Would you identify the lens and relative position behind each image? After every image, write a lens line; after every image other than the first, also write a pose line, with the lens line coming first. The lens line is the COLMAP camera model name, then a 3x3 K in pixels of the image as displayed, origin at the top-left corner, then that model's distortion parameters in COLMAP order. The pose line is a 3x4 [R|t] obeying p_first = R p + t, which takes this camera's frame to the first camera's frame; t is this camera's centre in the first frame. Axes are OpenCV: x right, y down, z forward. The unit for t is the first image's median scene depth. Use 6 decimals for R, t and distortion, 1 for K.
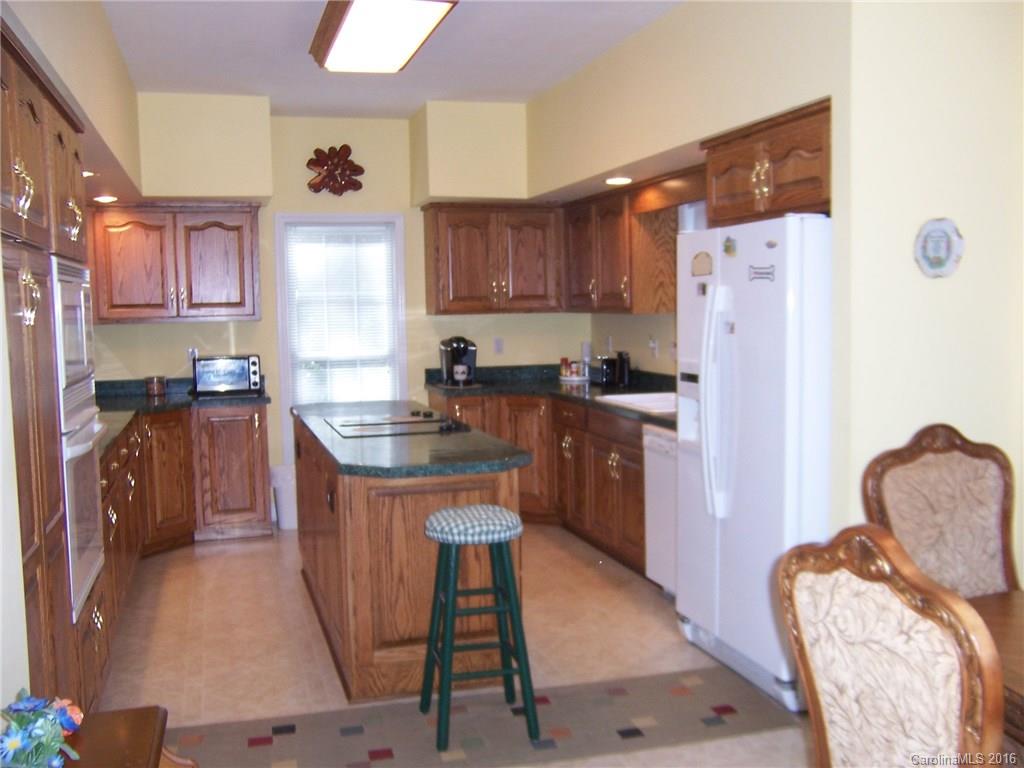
lens RADIAL K [[1018.6, 0, 538.7], [0, 1018.6, 389.1], [0, 0, 1]] dist [-0.144864, 0.263990]
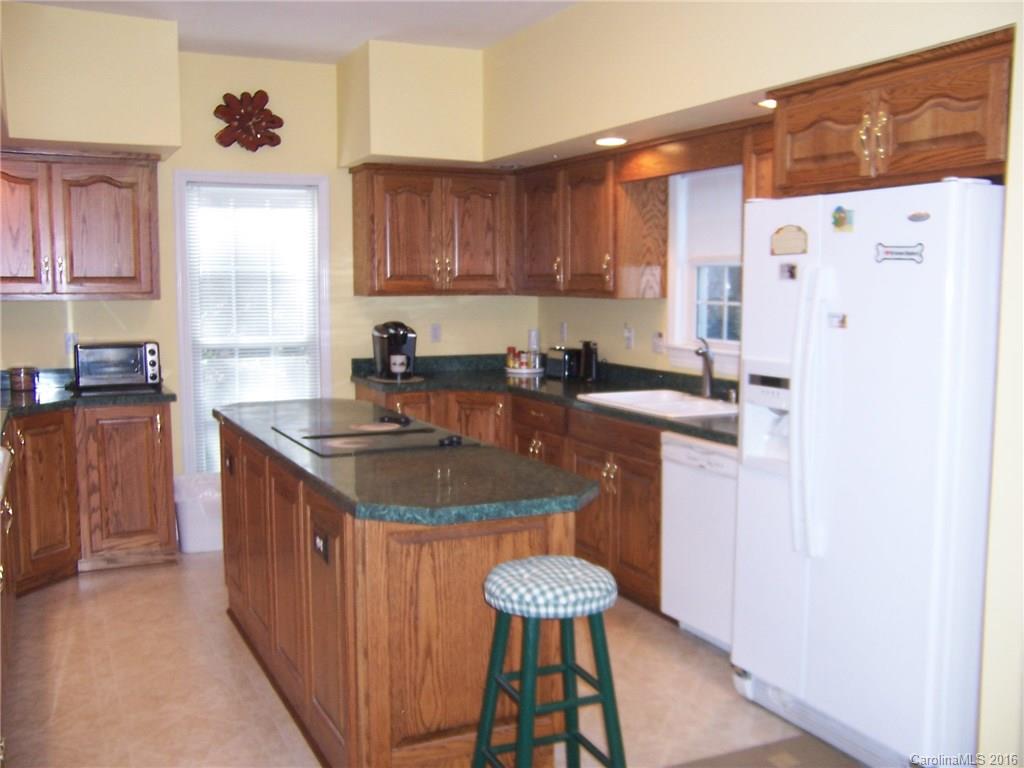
lens RADIAL K [[1018.6, 0, 538.7], [0, 1018.6, 389.1], [0, 0, 1]] dist [-0.144864, 0.263990]
pose [[0.988032, 0.002183, 0.154235, -0.154941], [-0.005052, 0.999821, 0.018208, -0.018630], [-0.154167, -0.018769, 0.987866, 0.232885]]
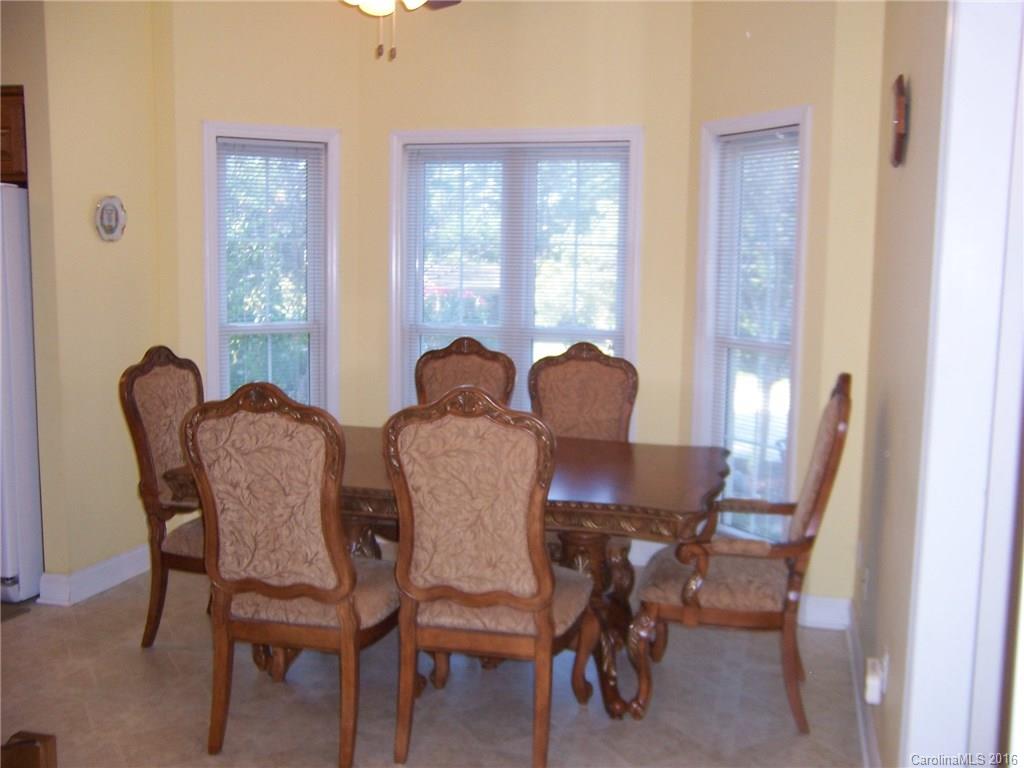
lens RADIAL K [[1018.6, 0, 538.7], [0, 1018.6, 389.1], [0, 0, 1]] dist [-0.144864, 0.263990]
pose [[0.534171, -0.074355, 0.842100, -0.341682], [0.046917, 0.997197, 0.058289, 0.025523], [-0.844073, 0.008372, 0.536162, -0.139821]]
